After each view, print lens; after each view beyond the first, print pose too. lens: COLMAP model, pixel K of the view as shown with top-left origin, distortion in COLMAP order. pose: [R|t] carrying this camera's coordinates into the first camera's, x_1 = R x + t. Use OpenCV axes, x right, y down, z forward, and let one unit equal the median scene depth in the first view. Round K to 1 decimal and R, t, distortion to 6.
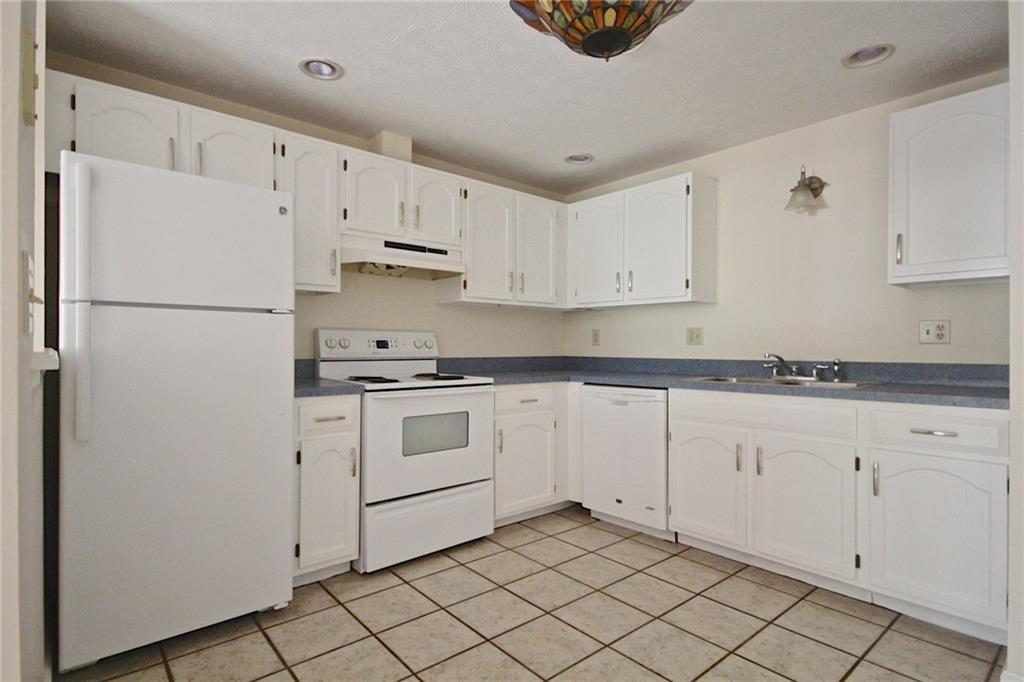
lens RADIAL K [[524.9, 0, 512.2], [0, 524.9, 346.7], [0, 0, 1]] dist [0.009747, 0.001109]
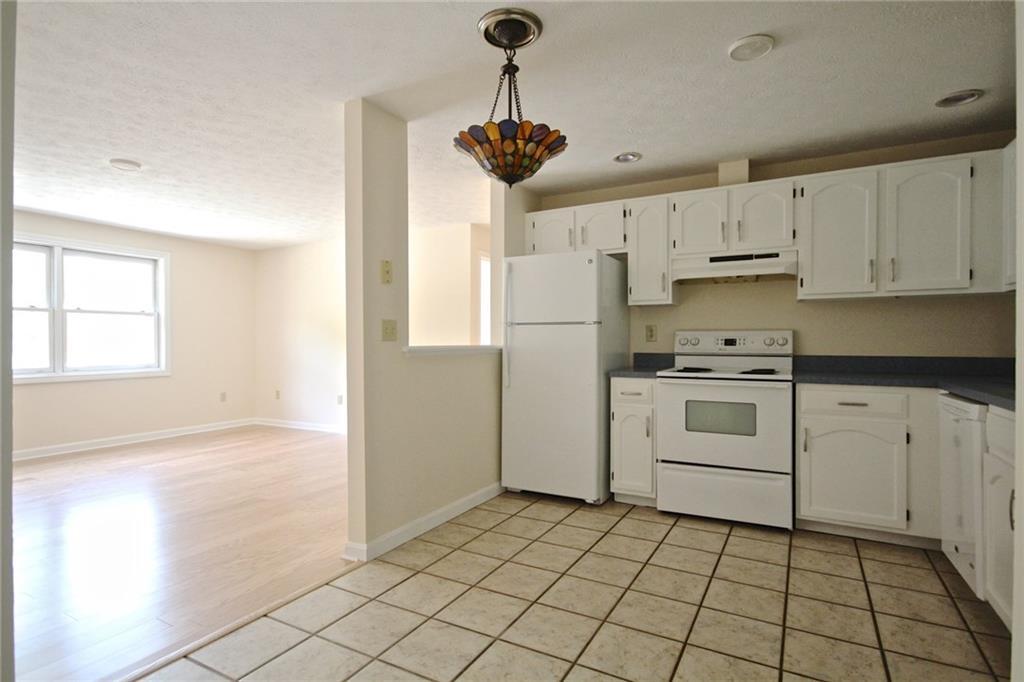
lens RADIAL K [[524.9, 0, 512.2], [0, 524.9, 346.7], [0, 0, 1]] dist [0.009747, 0.001109]
pose [[0.349044, 0.006067, -0.937087, 0.733425], [-0.000258, 0.999980, 0.006378, -0.002140], [0.937106, -0.001985, 0.349038, 0.143574]]
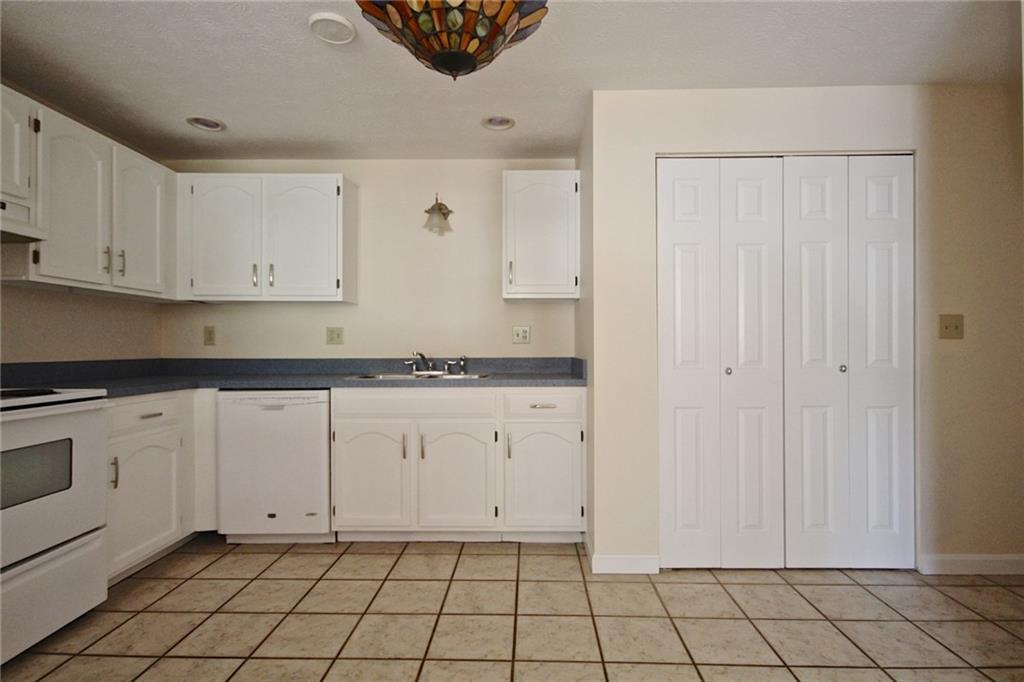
lens RADIAL K [[531.5, 0, 514.8], [0, 531.5, 345.1], [0, 0, 1]] dist [0.010275, 0.000840]
pose [[0.671171, -0.001242, 0.741302, -0.210555], [0.003626, 0.999992, -0.001608, 0.000769], [-0.741294, 0.003767, 0.671170, 0.069180]]
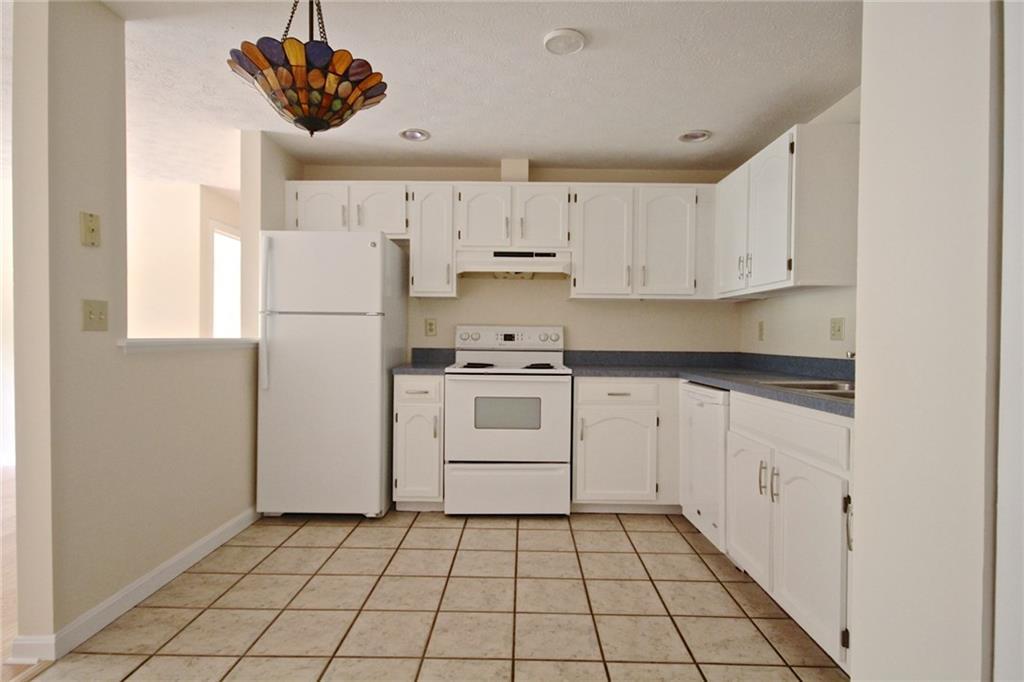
lens RADIAL K [[531.5, 0, 514.8], [0, 531.5, 345.1], [0, 0, 1]] dist [0.010275, 0.000840]
pose [[0.751620, 0.014514, -0.659436, 0.598394], [-0.009482, 0.999892, 0.011199, -0.001025], [0.659528, -0.002165, 0.751677, 0.110024]]
